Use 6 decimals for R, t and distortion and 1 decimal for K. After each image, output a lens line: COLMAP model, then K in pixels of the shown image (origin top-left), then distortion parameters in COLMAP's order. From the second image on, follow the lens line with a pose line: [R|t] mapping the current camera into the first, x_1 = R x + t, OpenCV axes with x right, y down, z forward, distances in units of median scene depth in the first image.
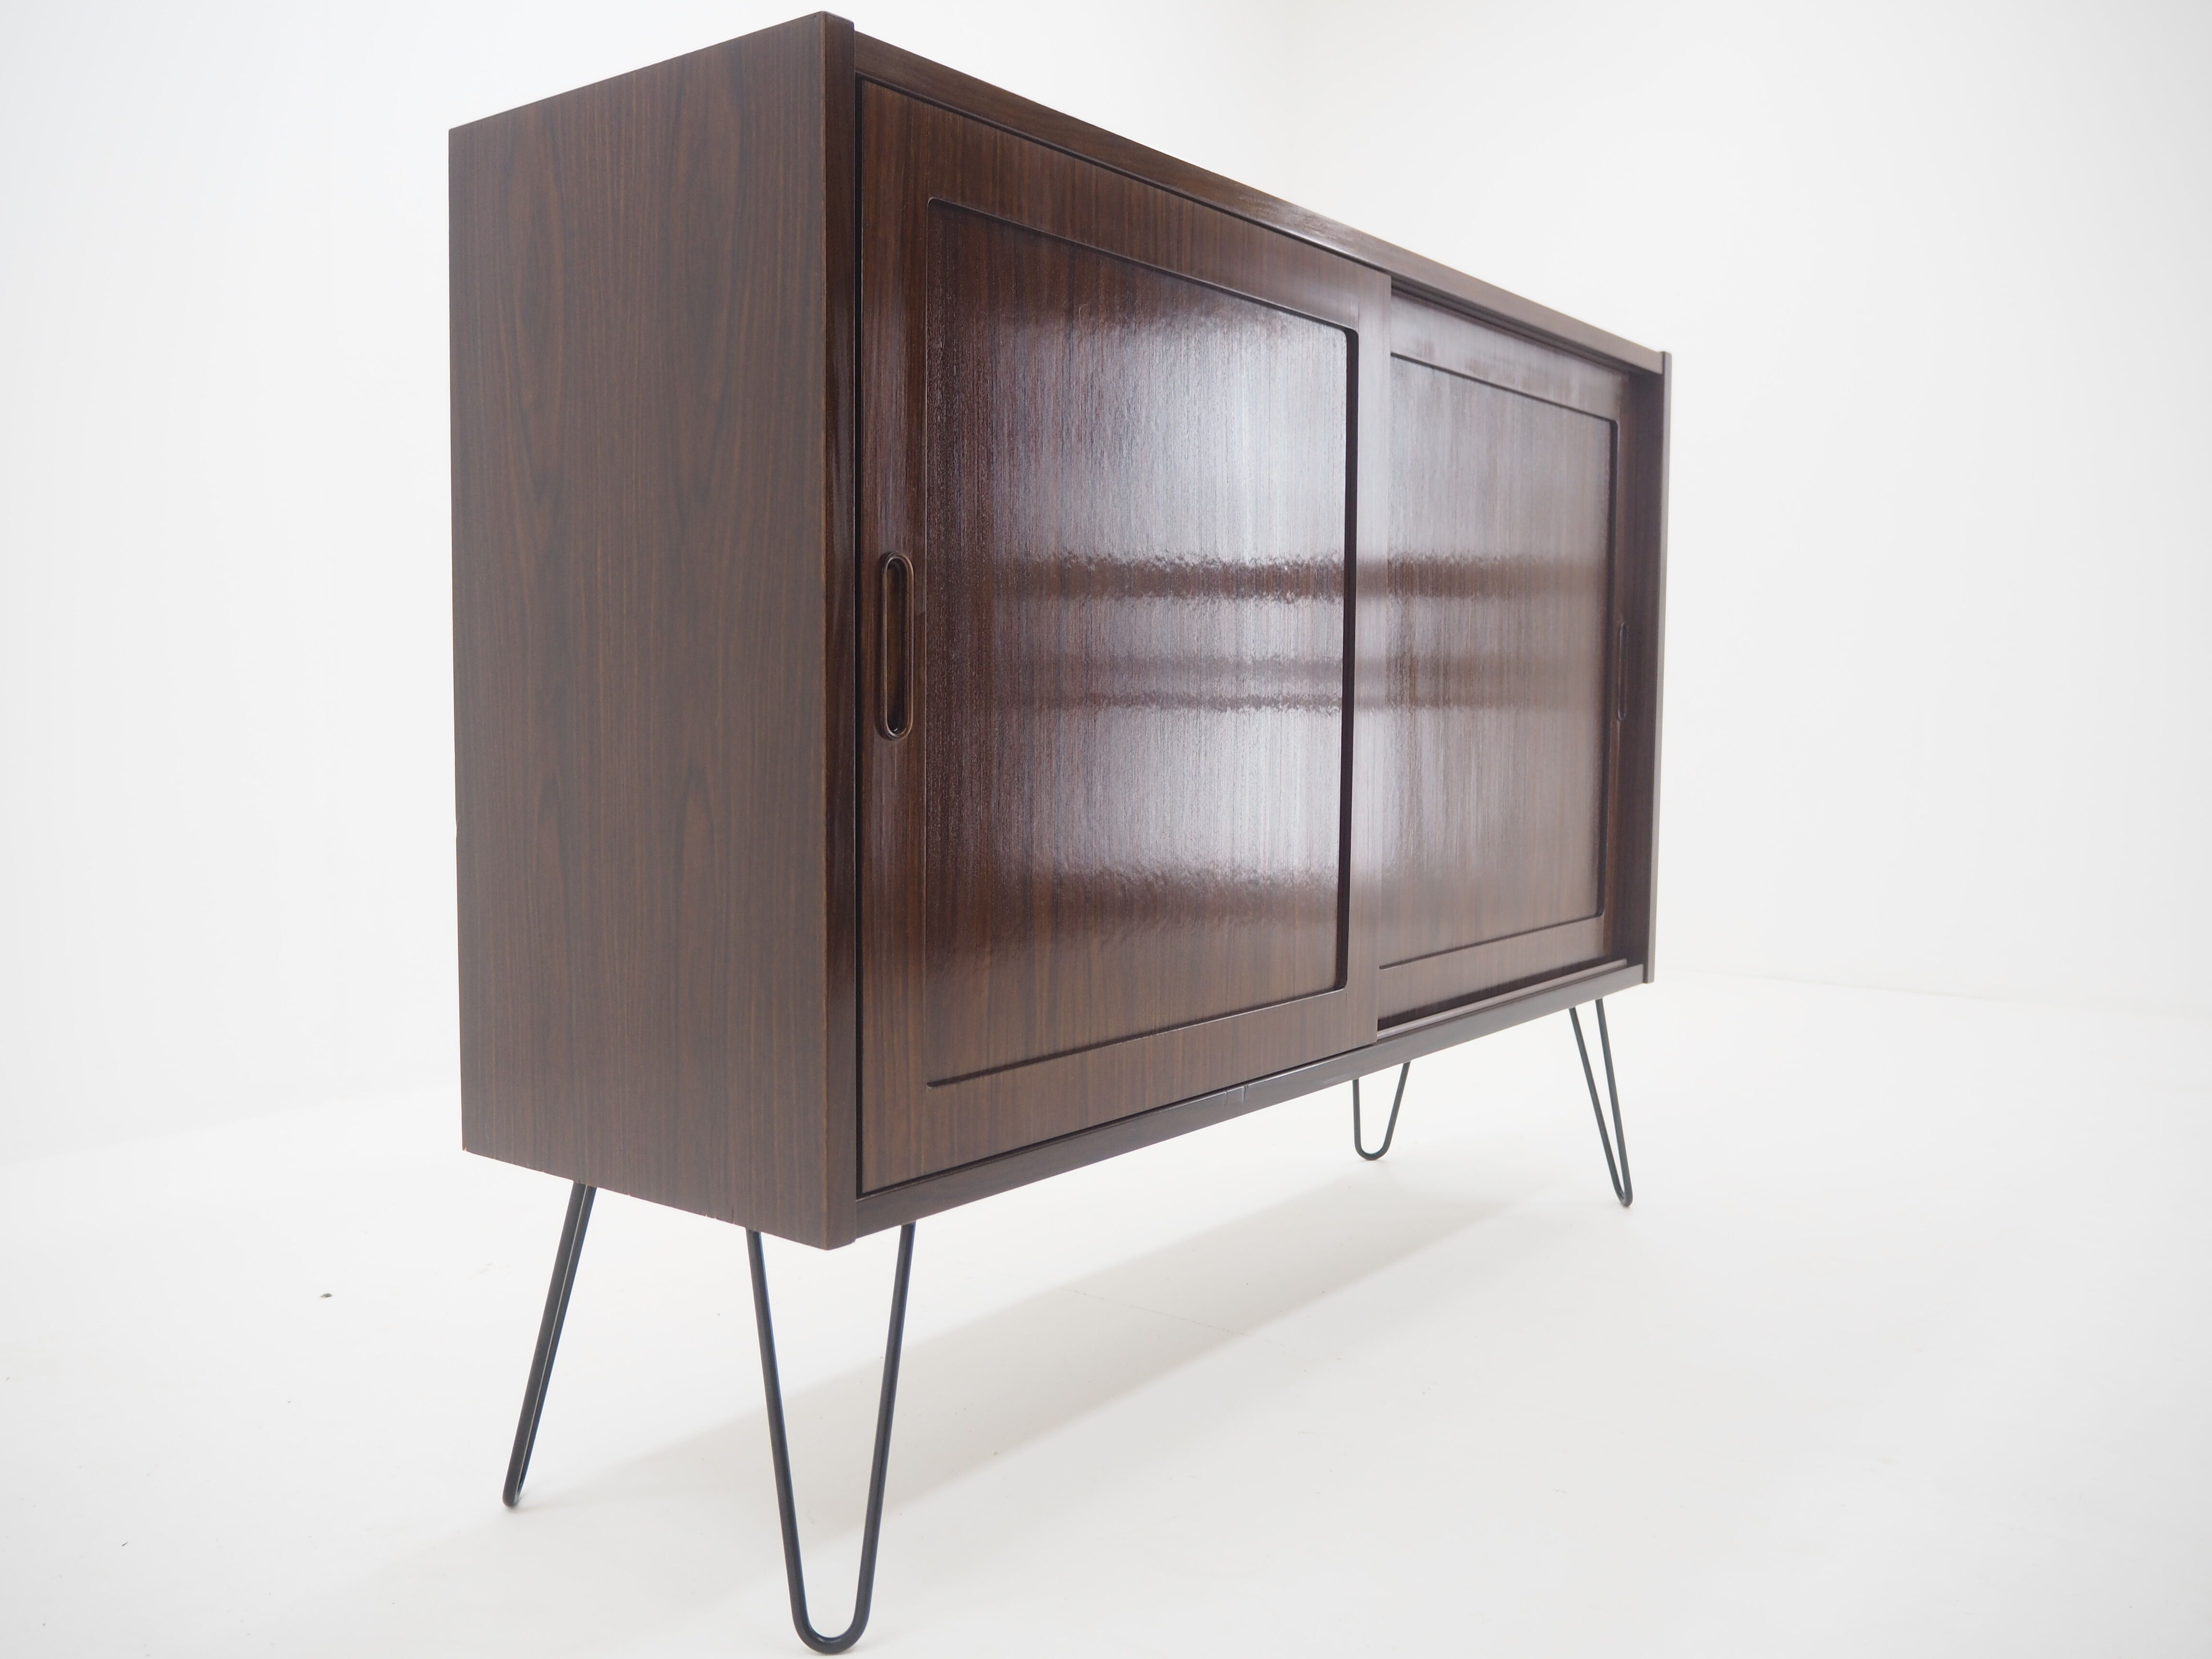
lens RADIAL K [[1847.8, 0, 1112.6], [0, 1847.8, 831.7], [0, 0, 1]] dist [-0.049112, 0.019504]
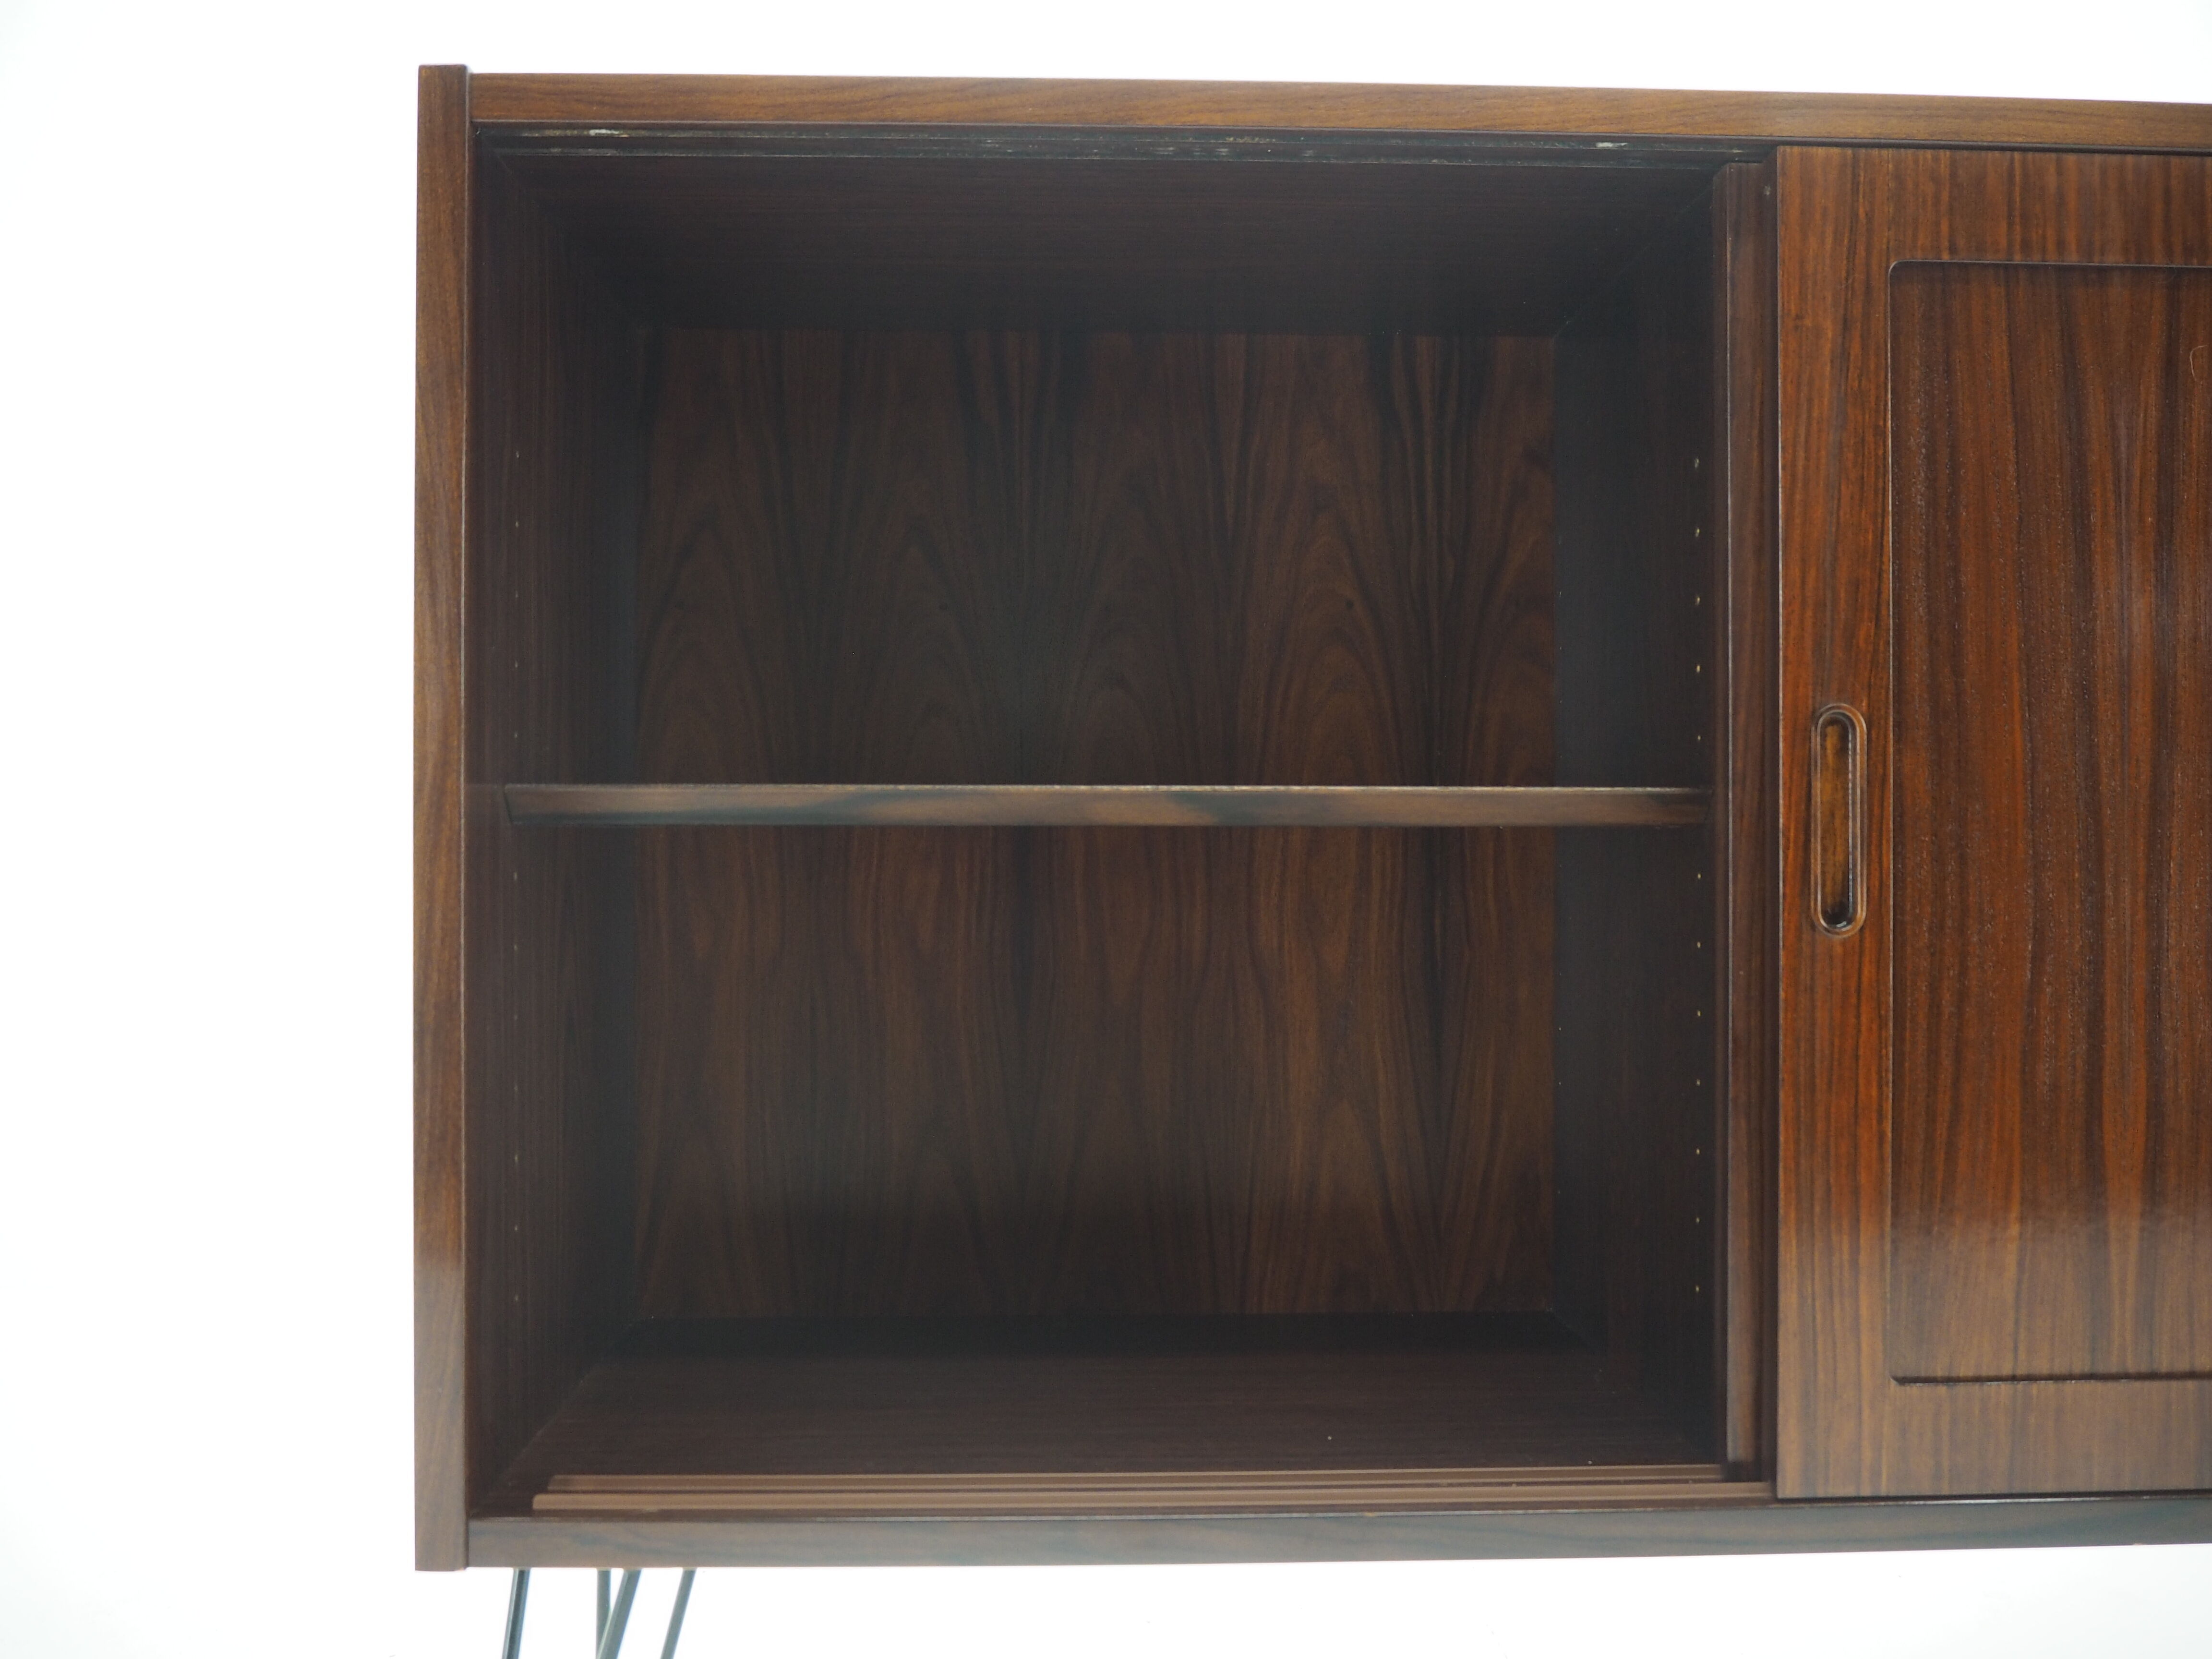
lens RADIAL K [[1847.8, 0, 1050.9], [0, 1847.8, 805.5], [0, 0, 1]] dist [-0.049112, 0.019504]
pose [[0.624850, -0.011529, -0.780660, 0.265902], [-0.056146, 0.996639, -0.059658, -0.036094], [0.778724, 0.081109, 0.622102, 0.214322]]
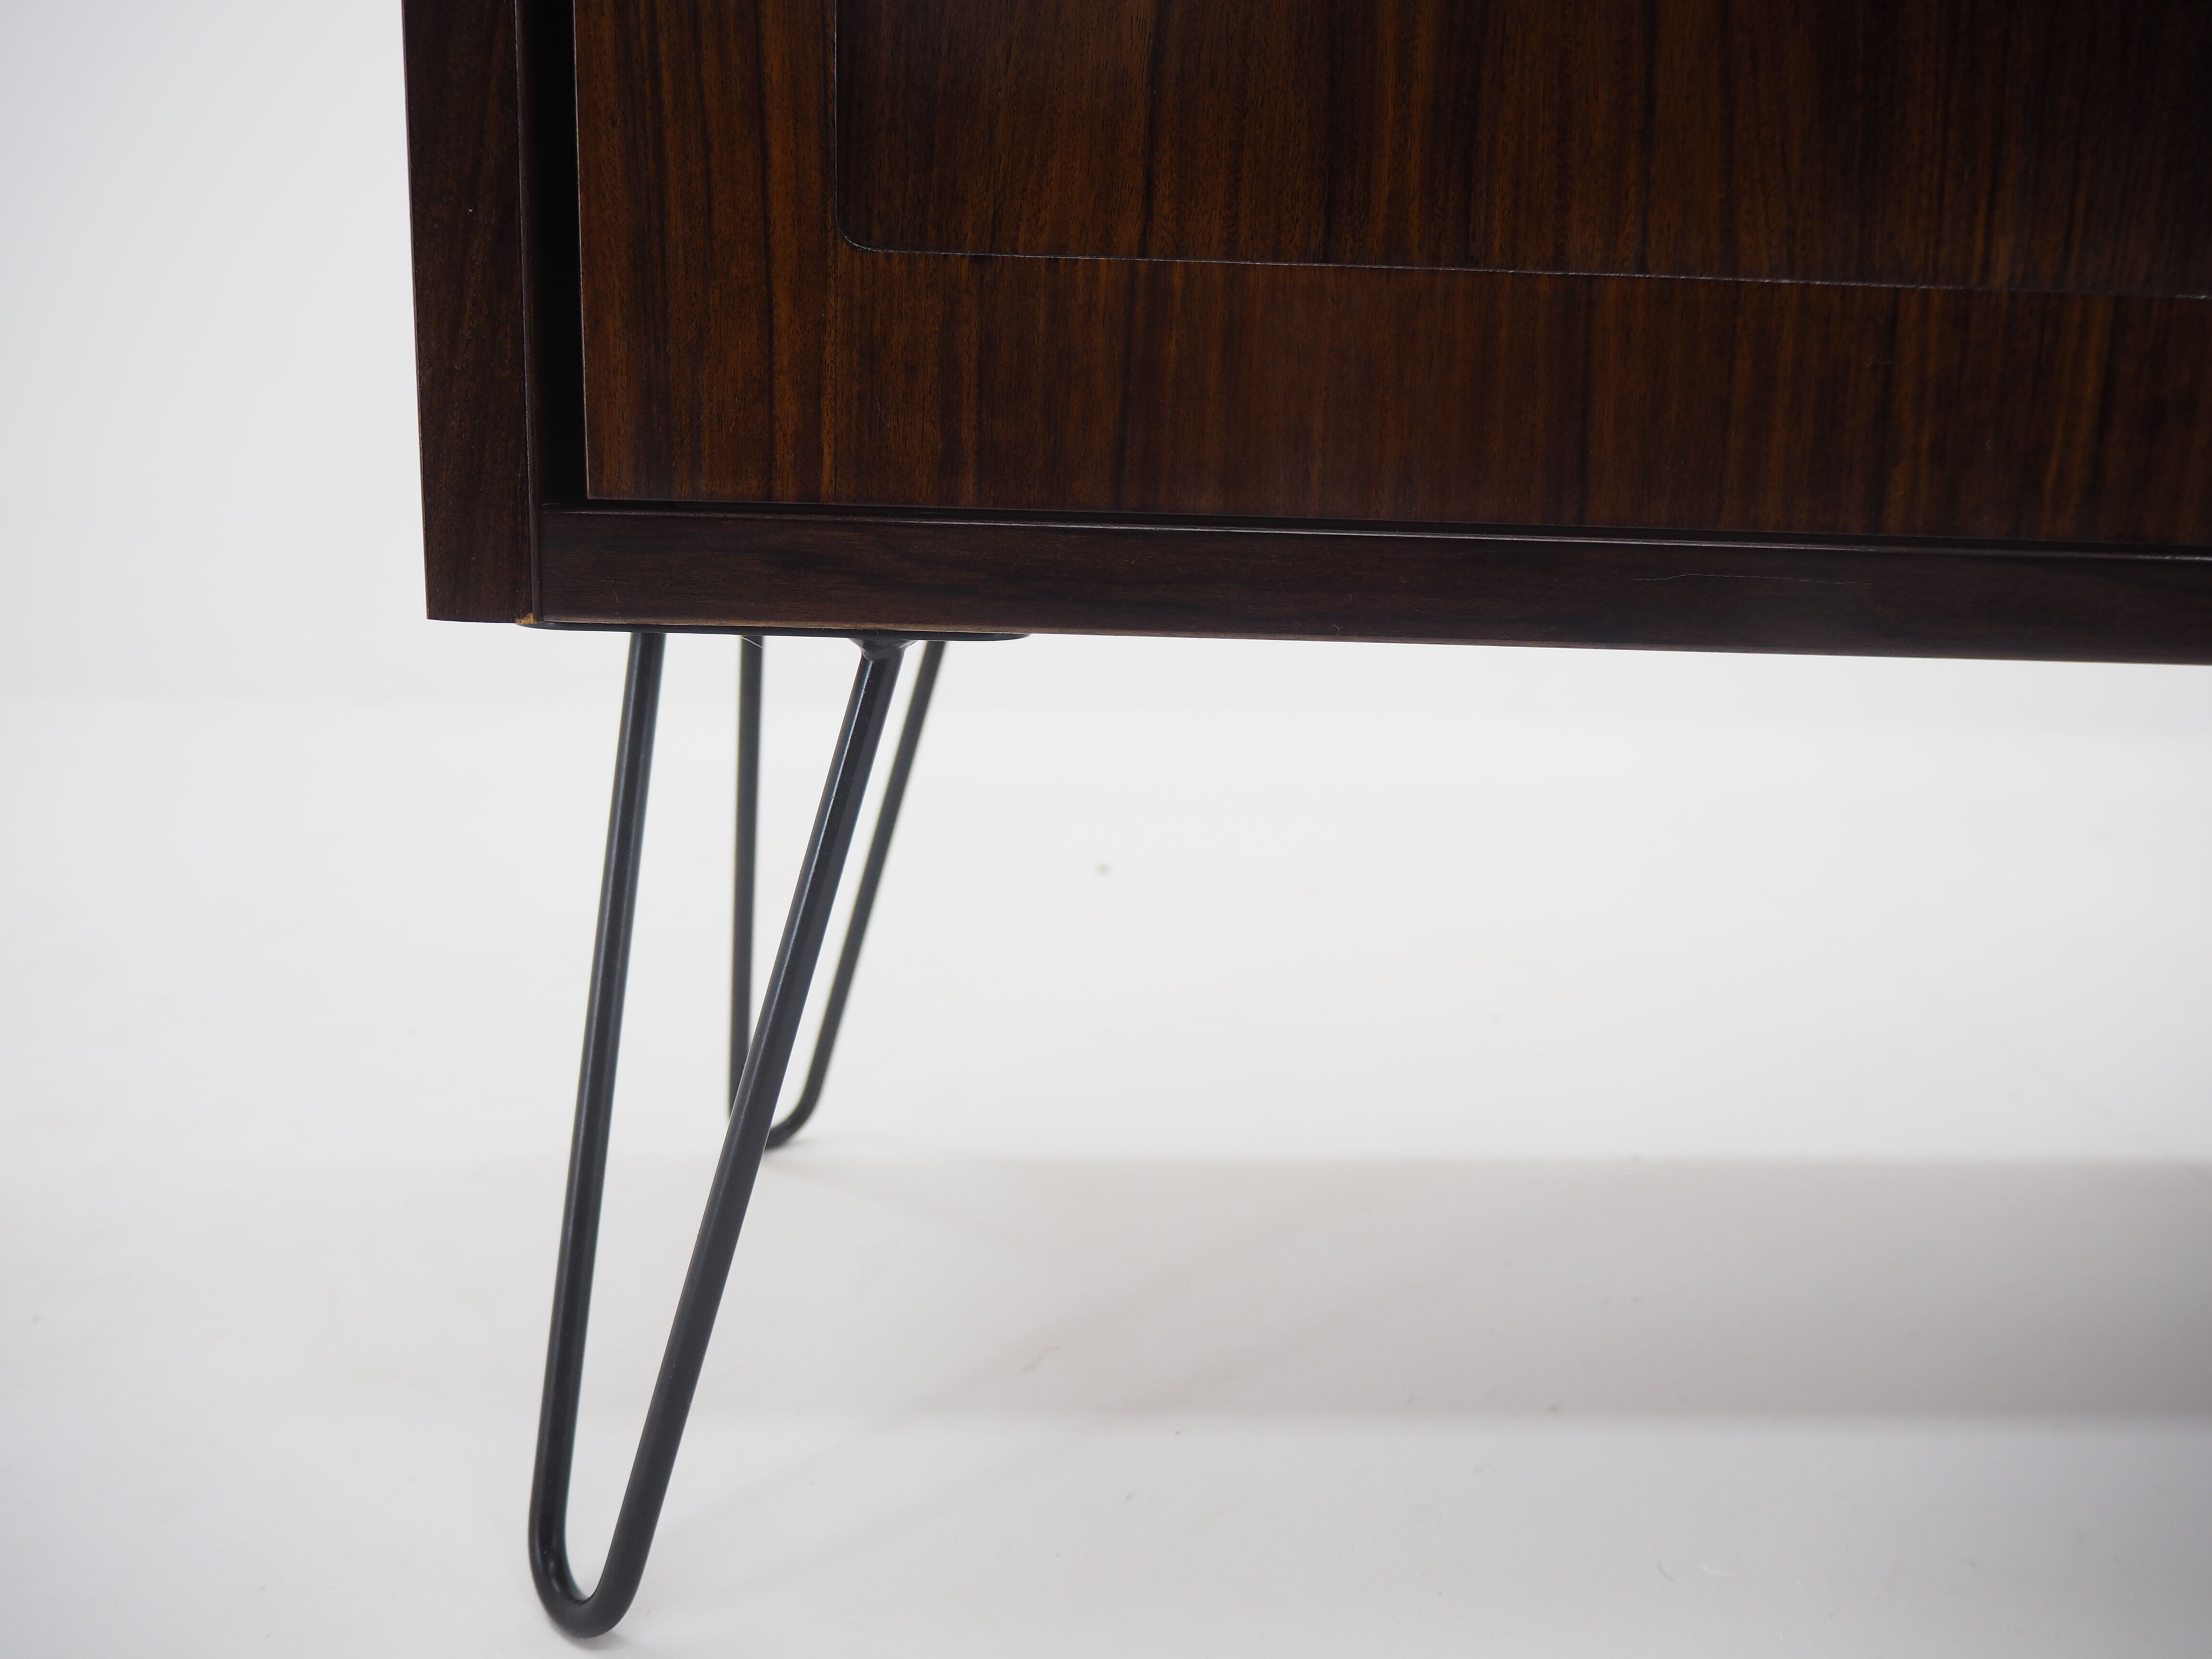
lens RADIAL K [[1847.8, 0, 1102.1], [0, 1847.8, 841.6], [0, 0, 1]] dist [-0.049112, 0.019504]
pose [[0.621581, 0.163127, -0.766176, 0.197249], [-0.079495, 0.986163, 0.145473, 0.184589], [0.779306, -0.029516, 0.625948, 0.778473]]
